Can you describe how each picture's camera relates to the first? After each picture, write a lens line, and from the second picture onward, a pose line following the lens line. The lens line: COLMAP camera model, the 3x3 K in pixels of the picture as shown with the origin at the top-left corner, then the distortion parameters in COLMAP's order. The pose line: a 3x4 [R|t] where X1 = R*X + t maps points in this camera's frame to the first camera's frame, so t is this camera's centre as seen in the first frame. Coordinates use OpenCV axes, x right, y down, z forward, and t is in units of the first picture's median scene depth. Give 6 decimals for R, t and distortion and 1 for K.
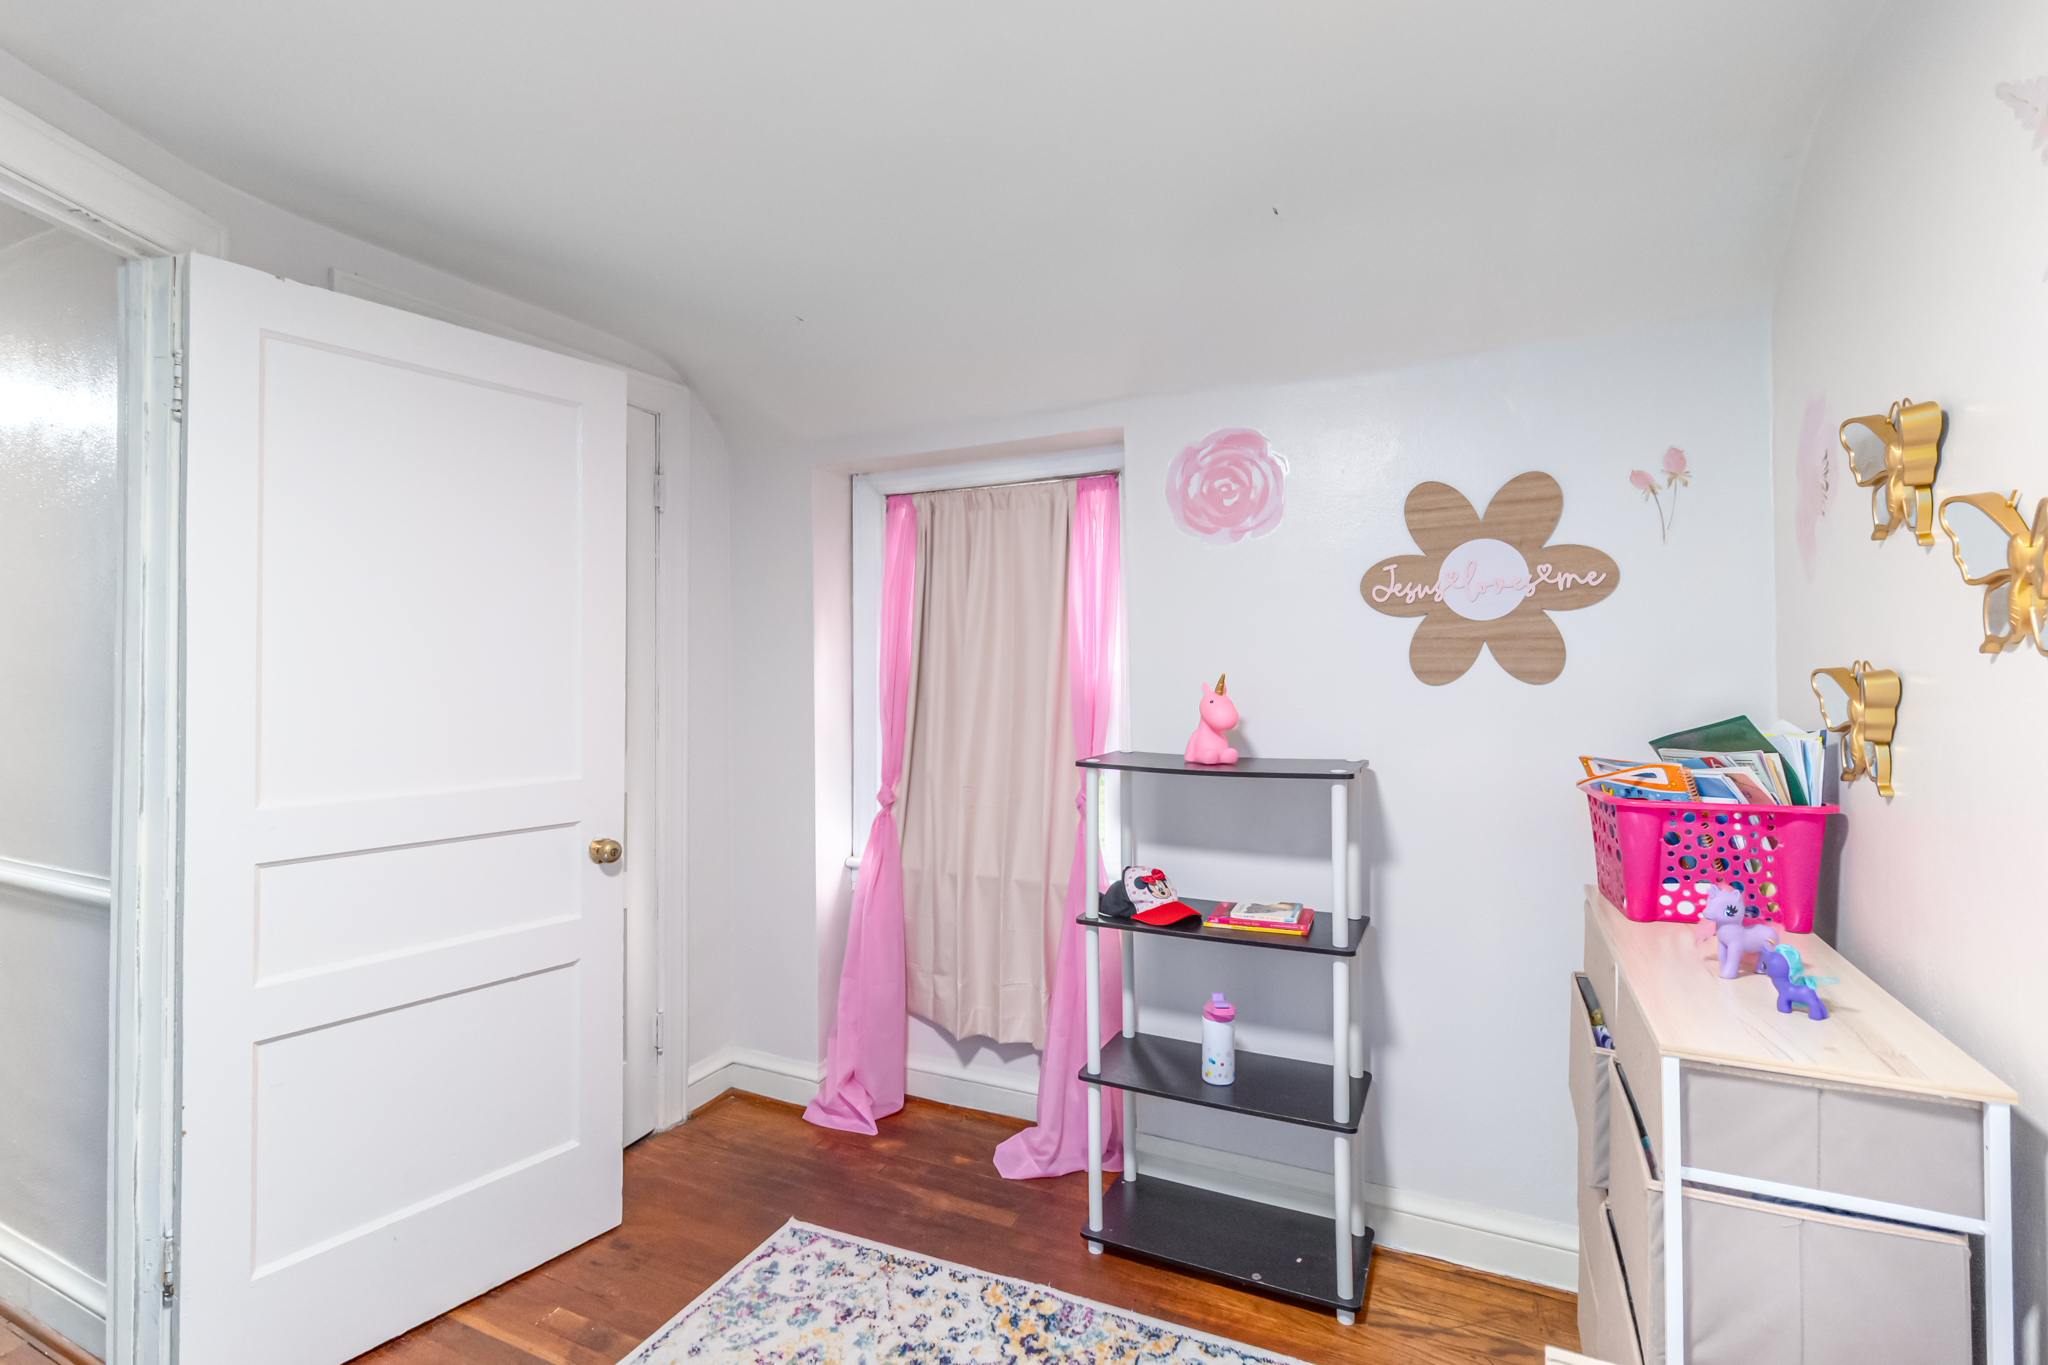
lens RADIAL K [[962.0, 0, 1020.5], [0, 962.0, 651.2], [0, 0, 1]] dist [0.000282, 0.000073]
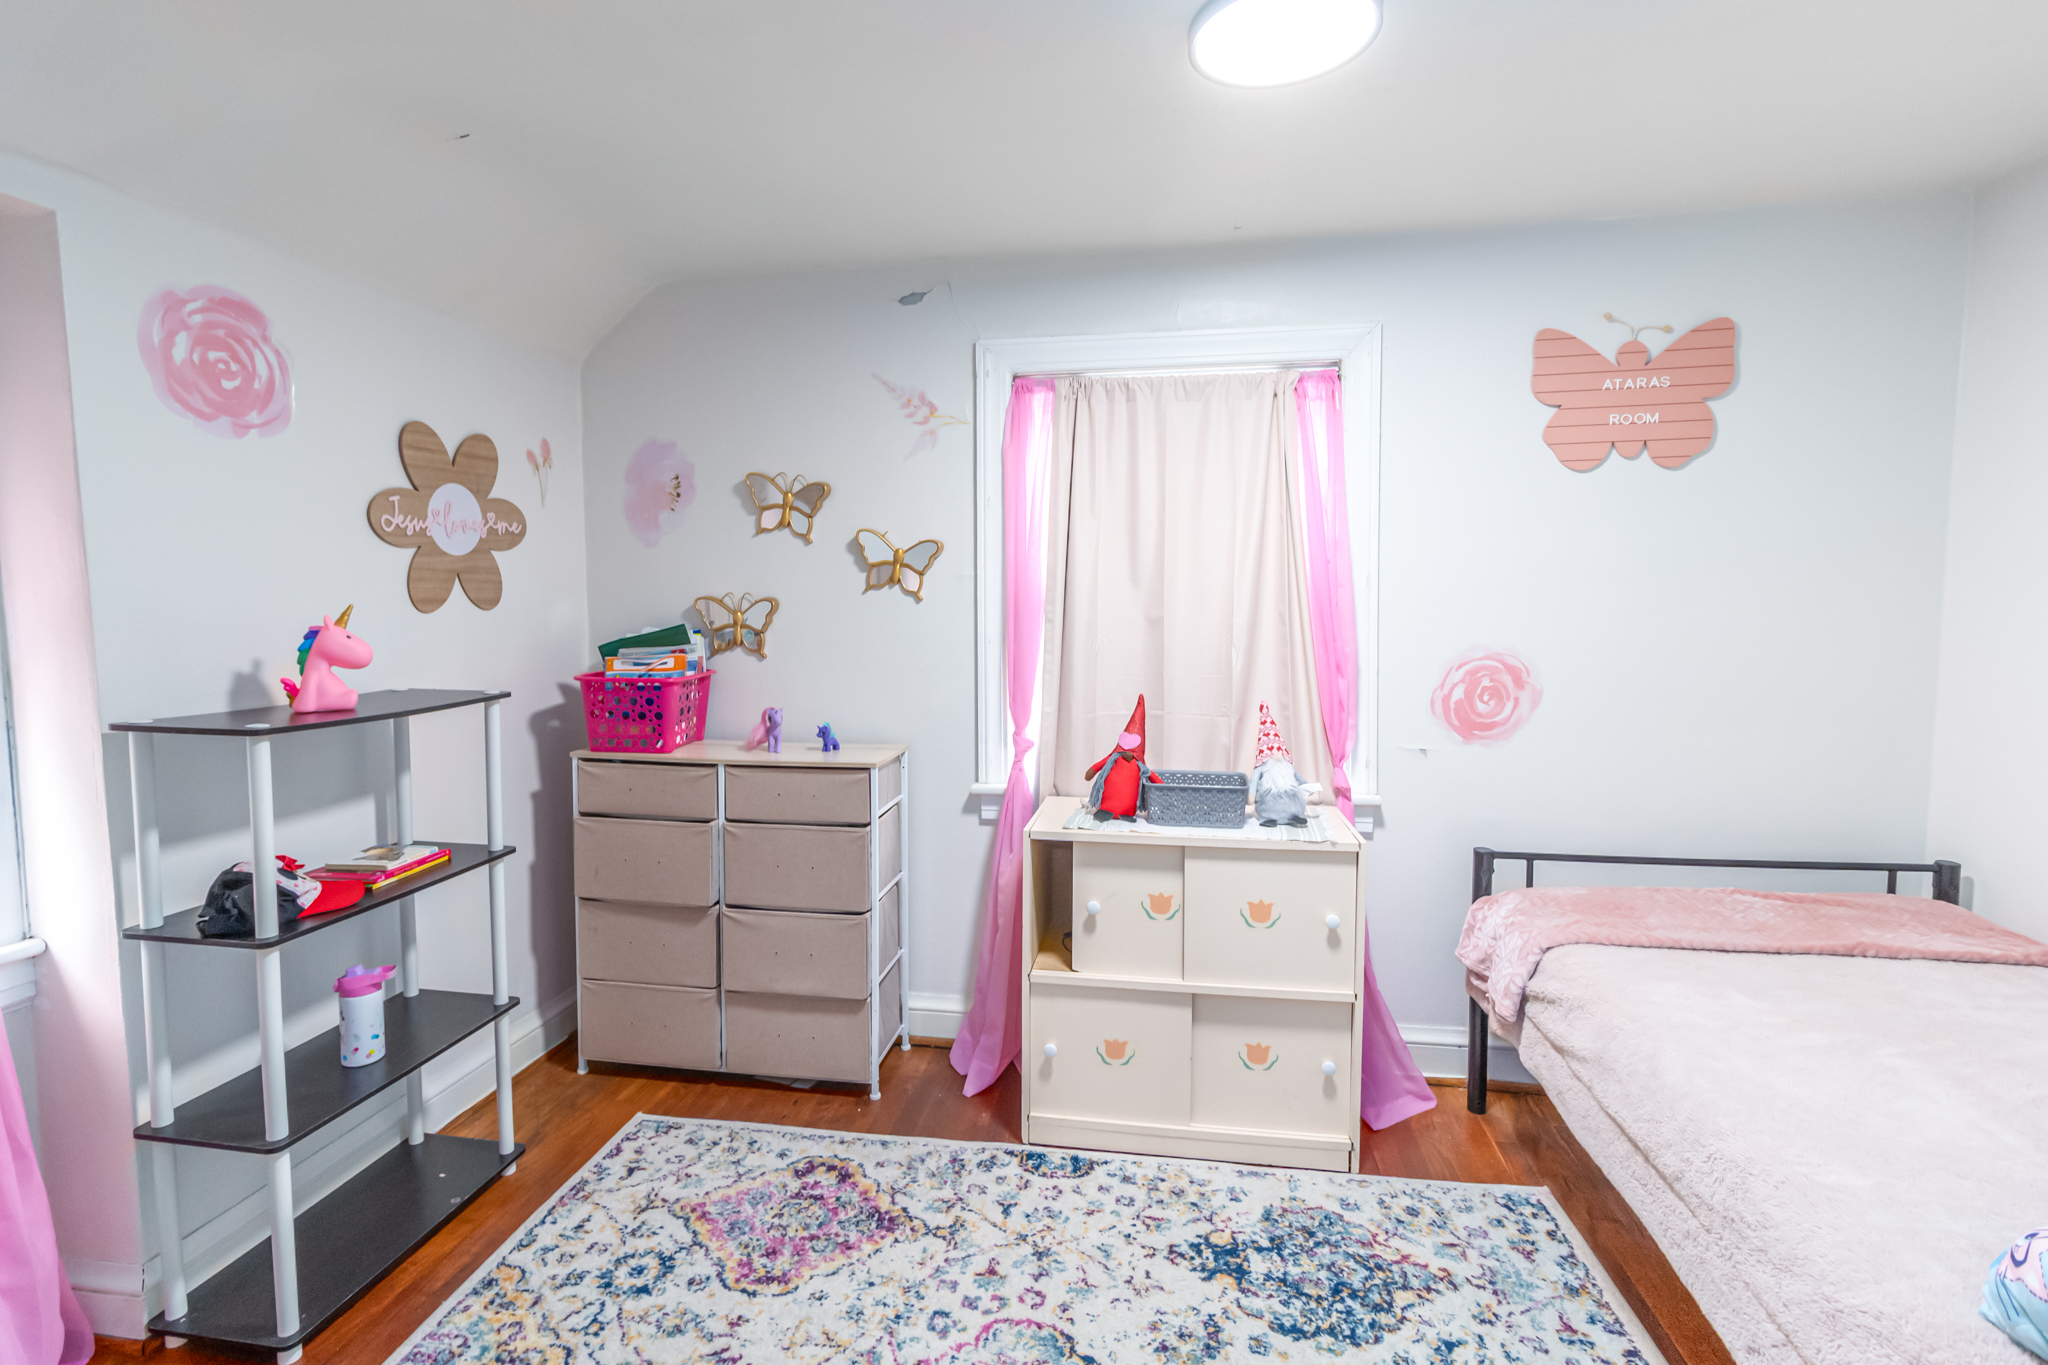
lens RADIAL K [[962.0, 0, 1020.5], [0, 962.0, 651.2], [0, 0, 1]] dist [0.000282, 0.000073]
pose [[-0.283644, -0.056811, 0.957245, -0.794799], [-0.017244, 0.998384, 0.054143, 0.008115], [-0.958775, -0.001149, -0.284165, 0.664226]]
